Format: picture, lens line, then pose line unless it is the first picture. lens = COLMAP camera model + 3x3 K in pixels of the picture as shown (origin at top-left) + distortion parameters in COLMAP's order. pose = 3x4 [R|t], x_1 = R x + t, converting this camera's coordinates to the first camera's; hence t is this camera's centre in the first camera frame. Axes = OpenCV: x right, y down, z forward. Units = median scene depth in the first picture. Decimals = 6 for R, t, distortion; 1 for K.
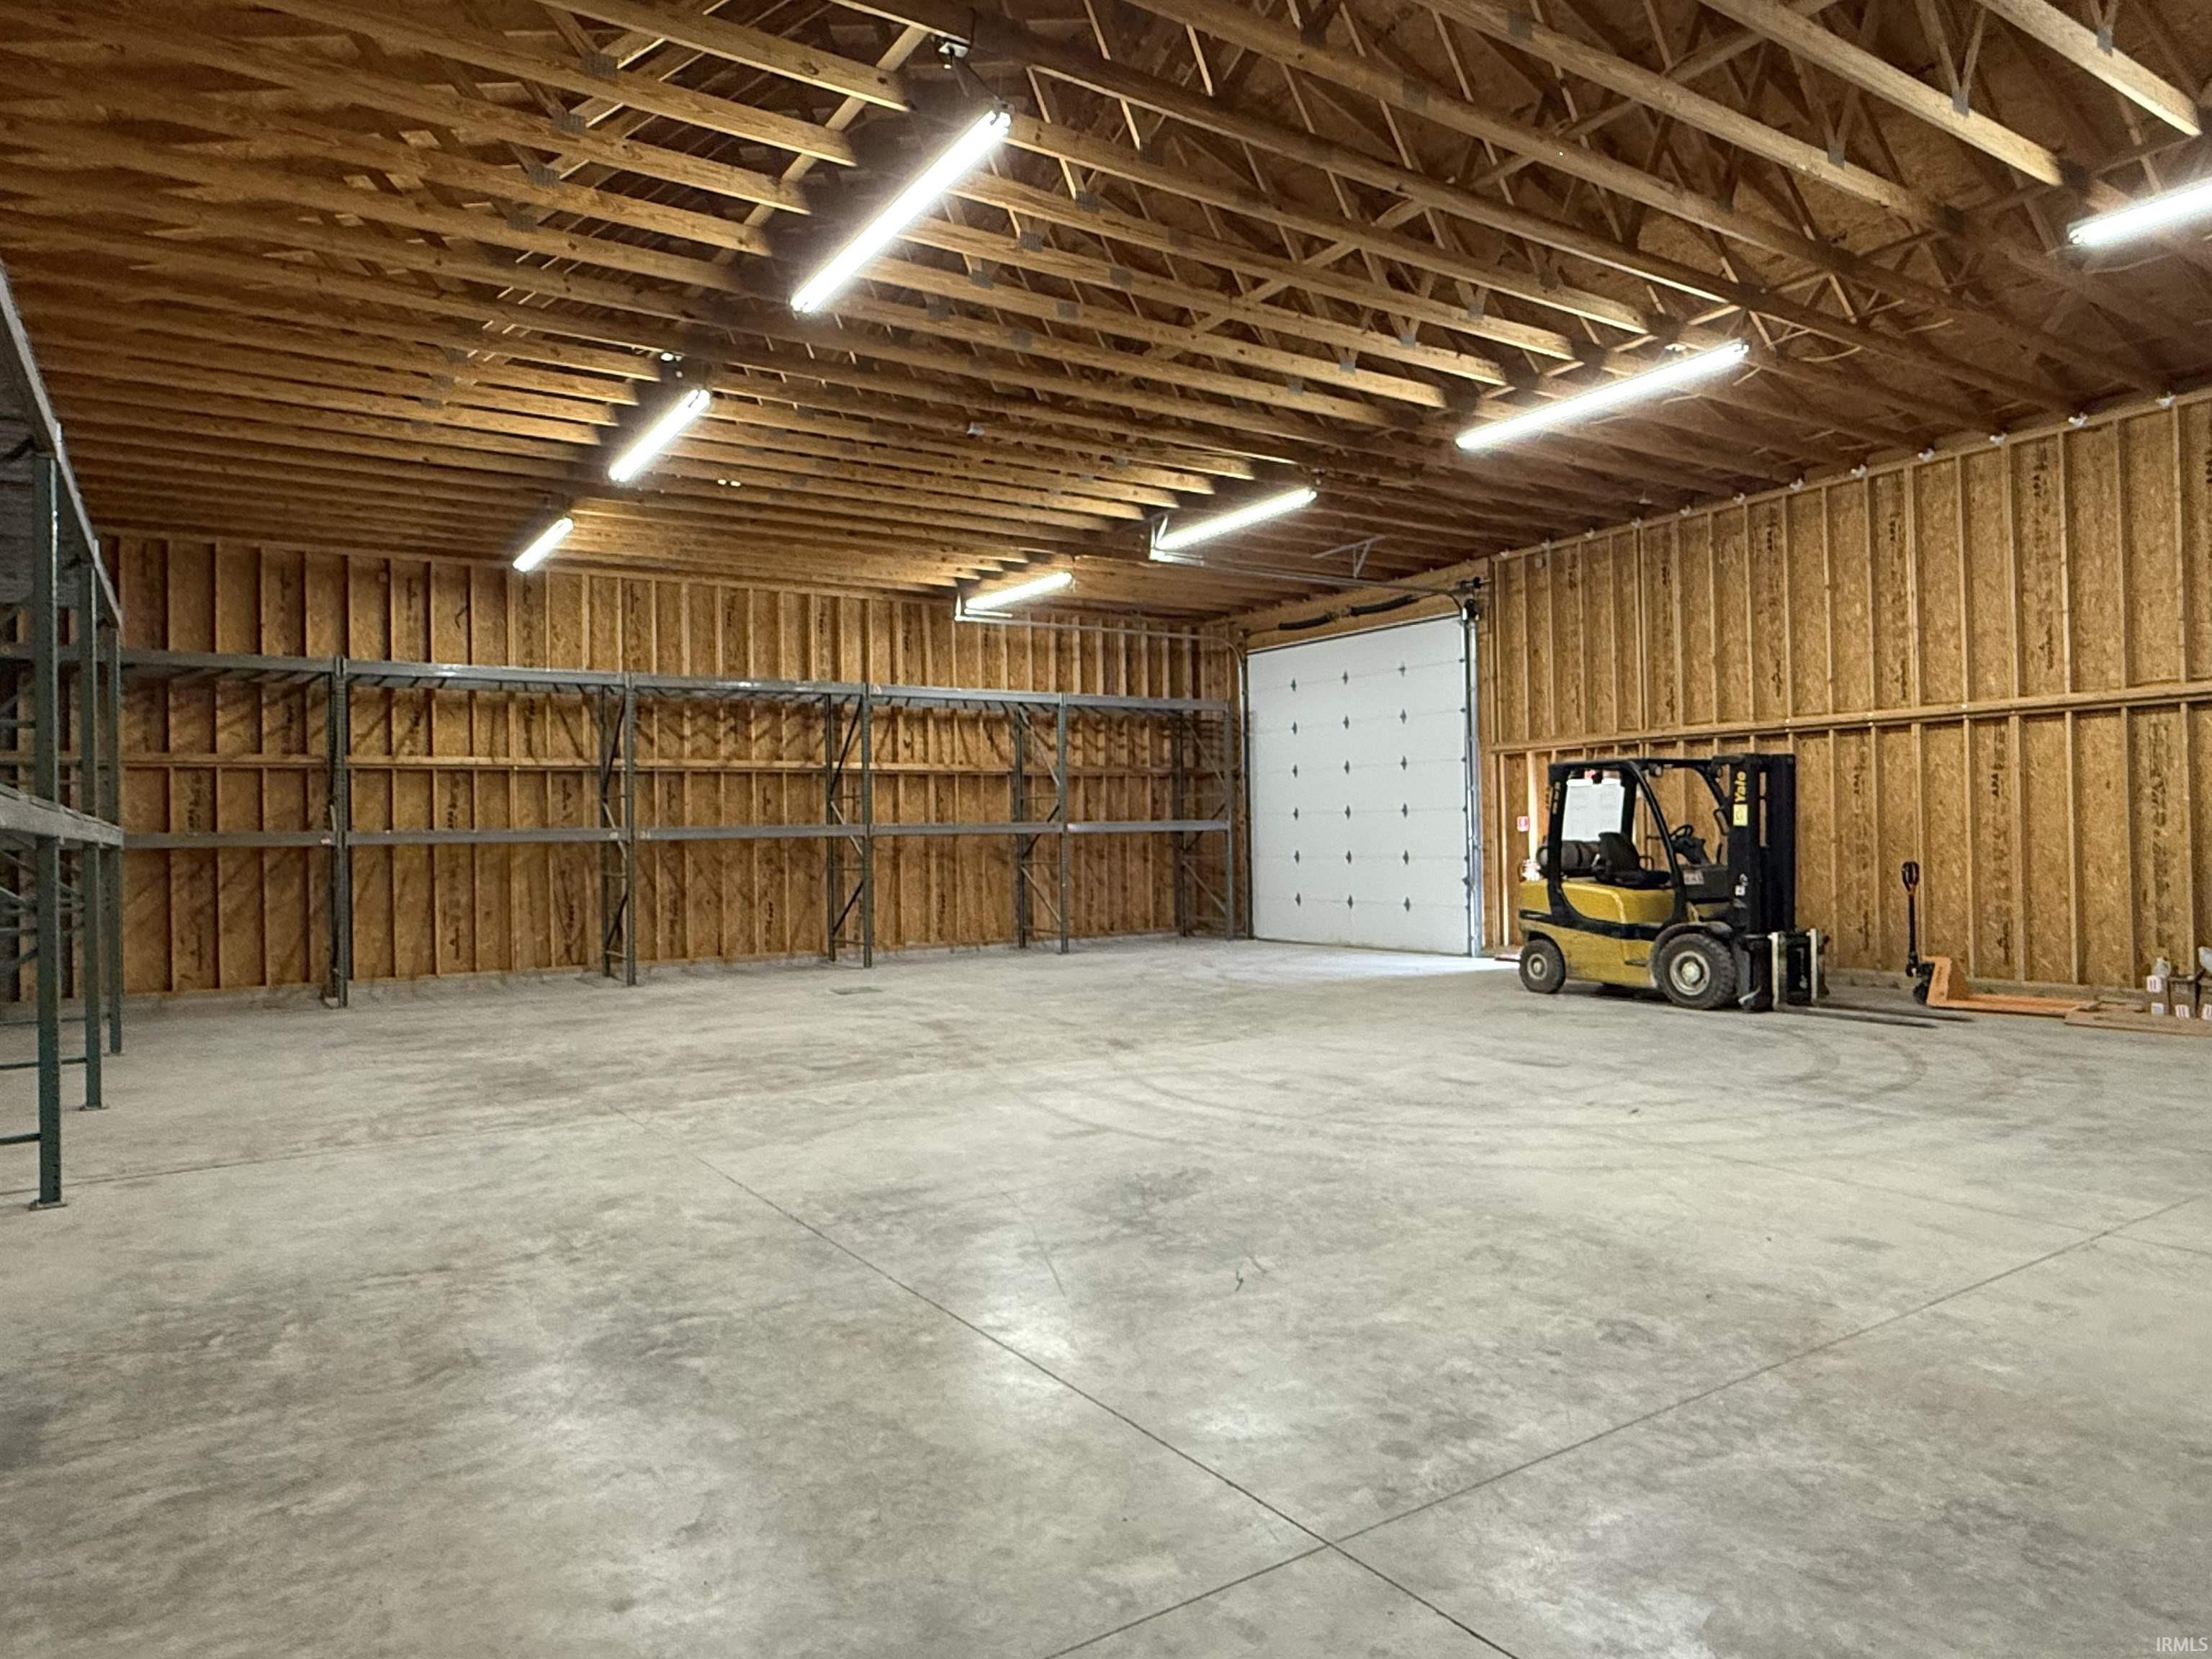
lens RADIAL K [[1371.7, 0, 1106.0], [0, 1371.7, 829.5], [0, 0, 1]] dist [-0.029101, 0.001317]
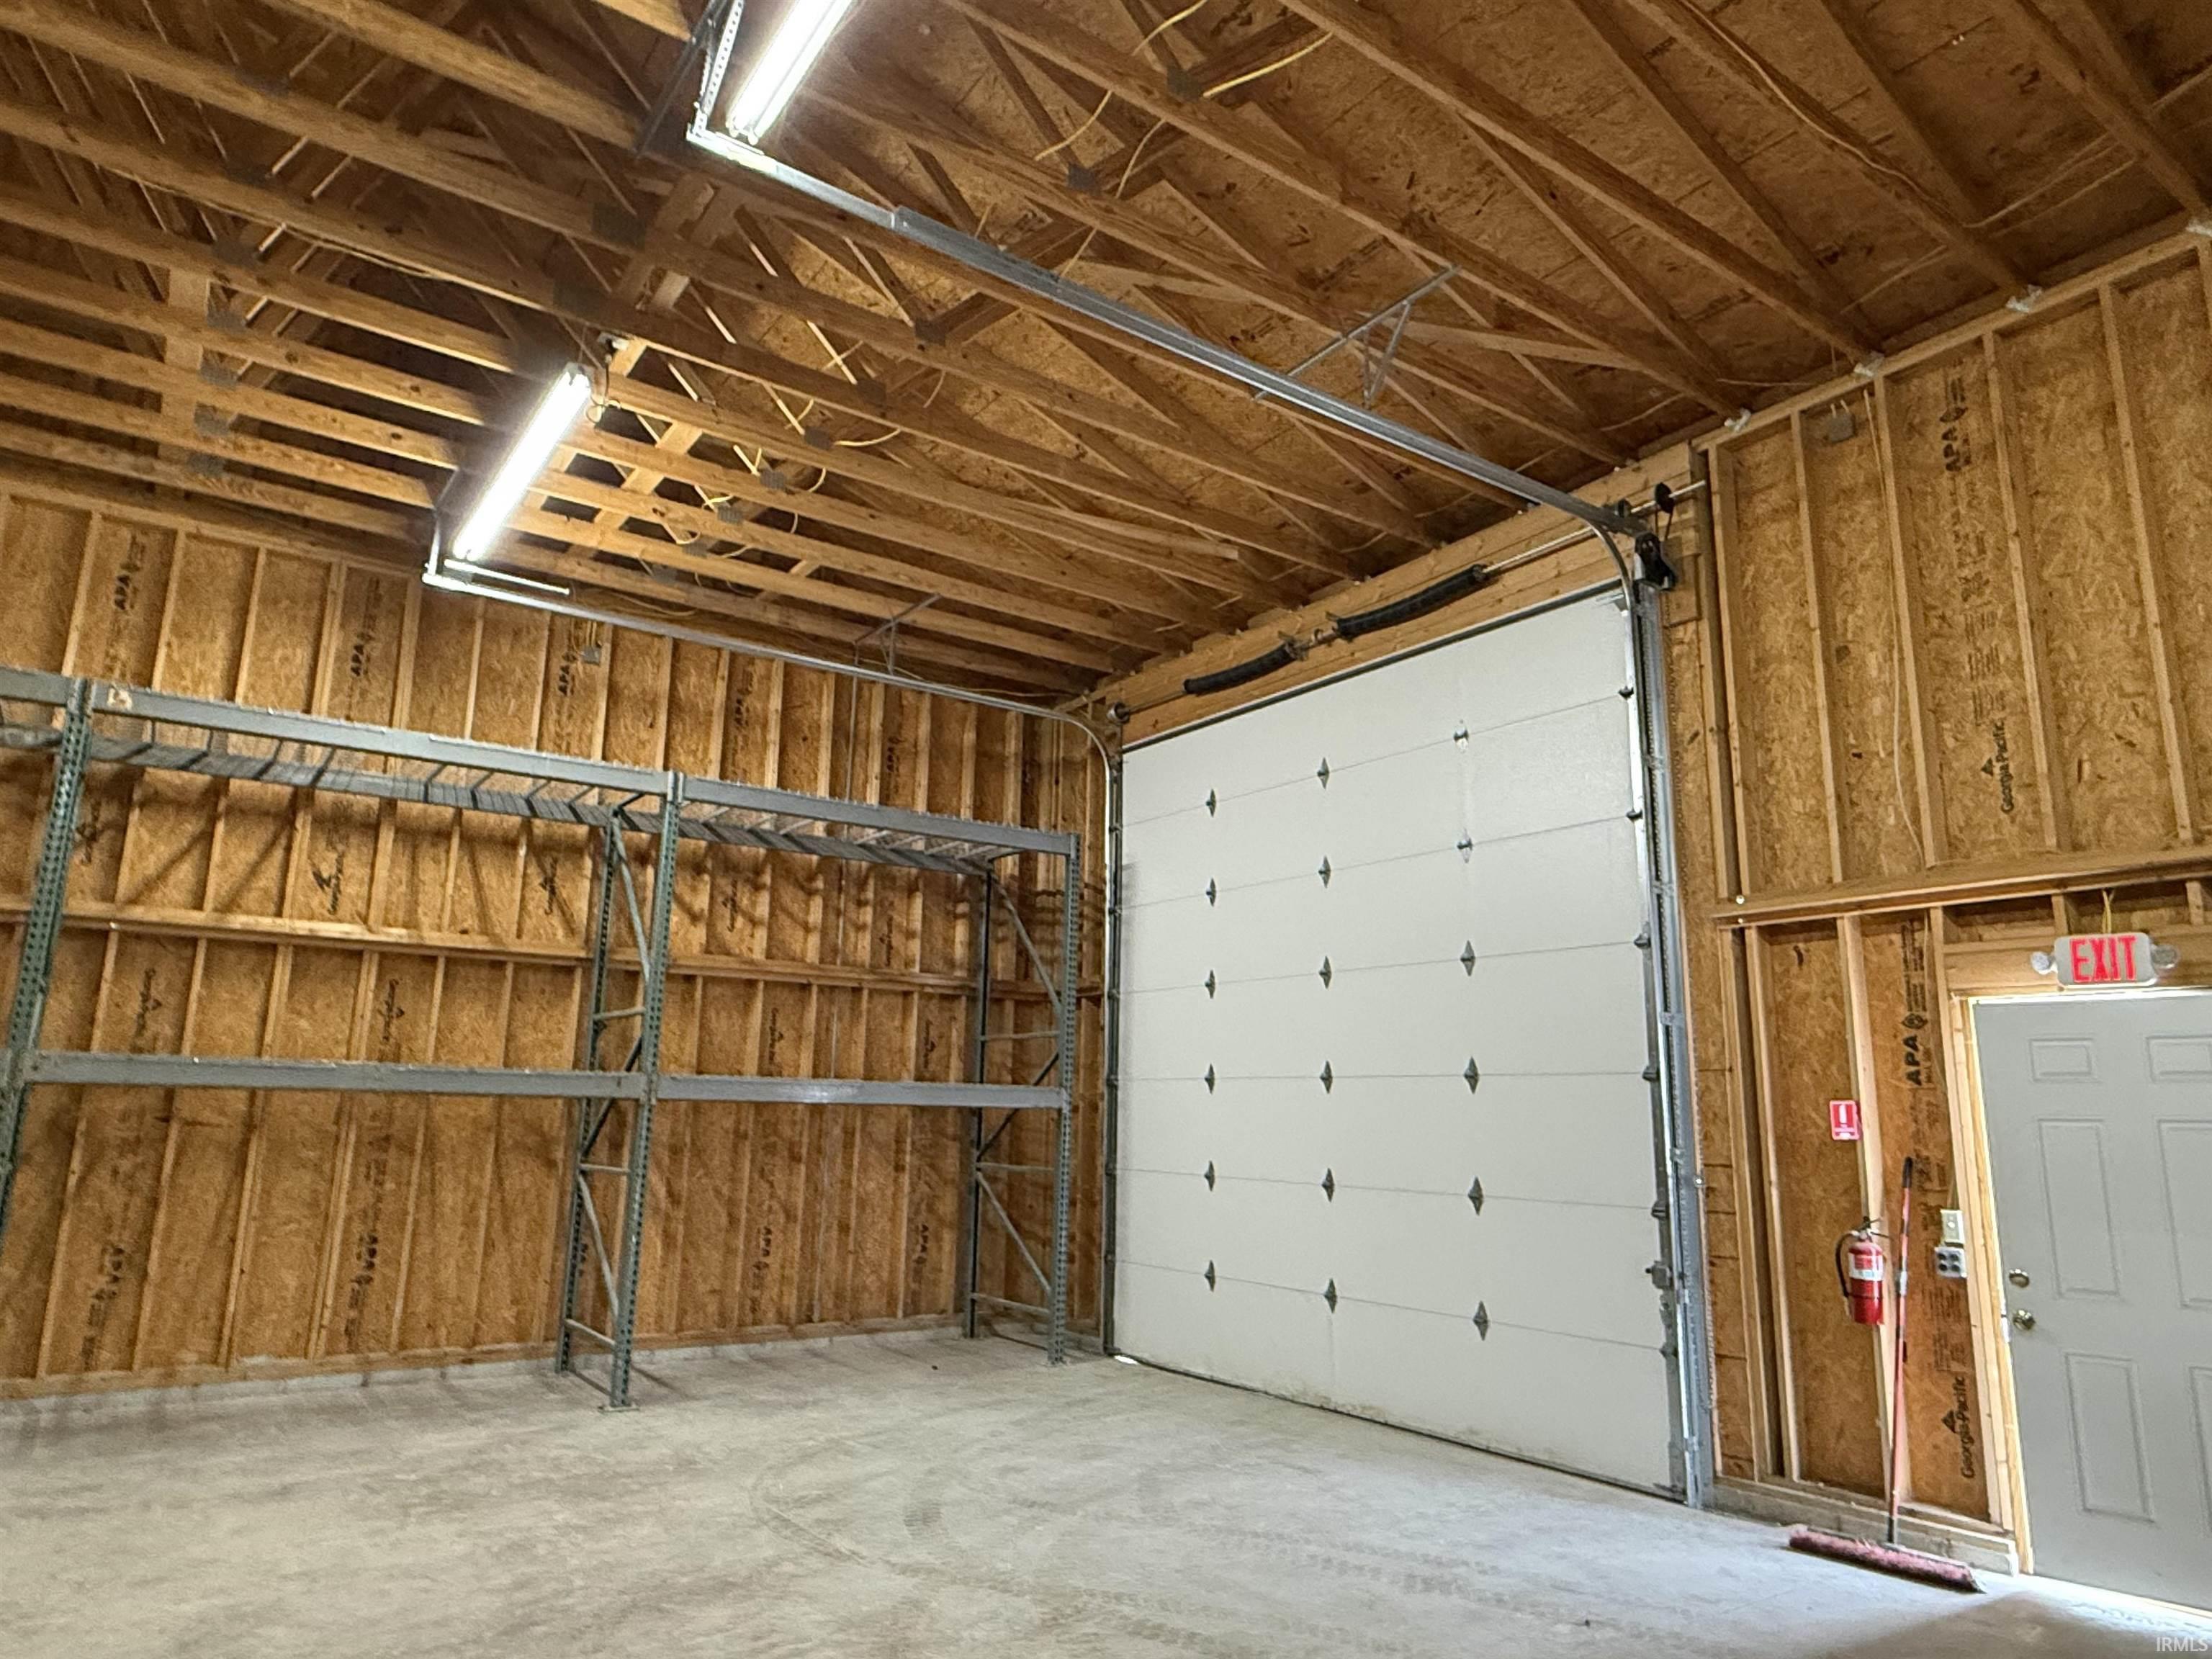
lens RADIAL K [[1371.7, 0, 1106.0], [0, 1371.7, 829.5], [0, 0, 1]] dist [-0.029101, 0.001317]
pose [[0.998301, 0.045761, 0.036082, 0.080608], [-0.037656, 0.979095, -0.199890, -0.000405], [-0.044475, 0.198191, 0.979154, 0.519667]]
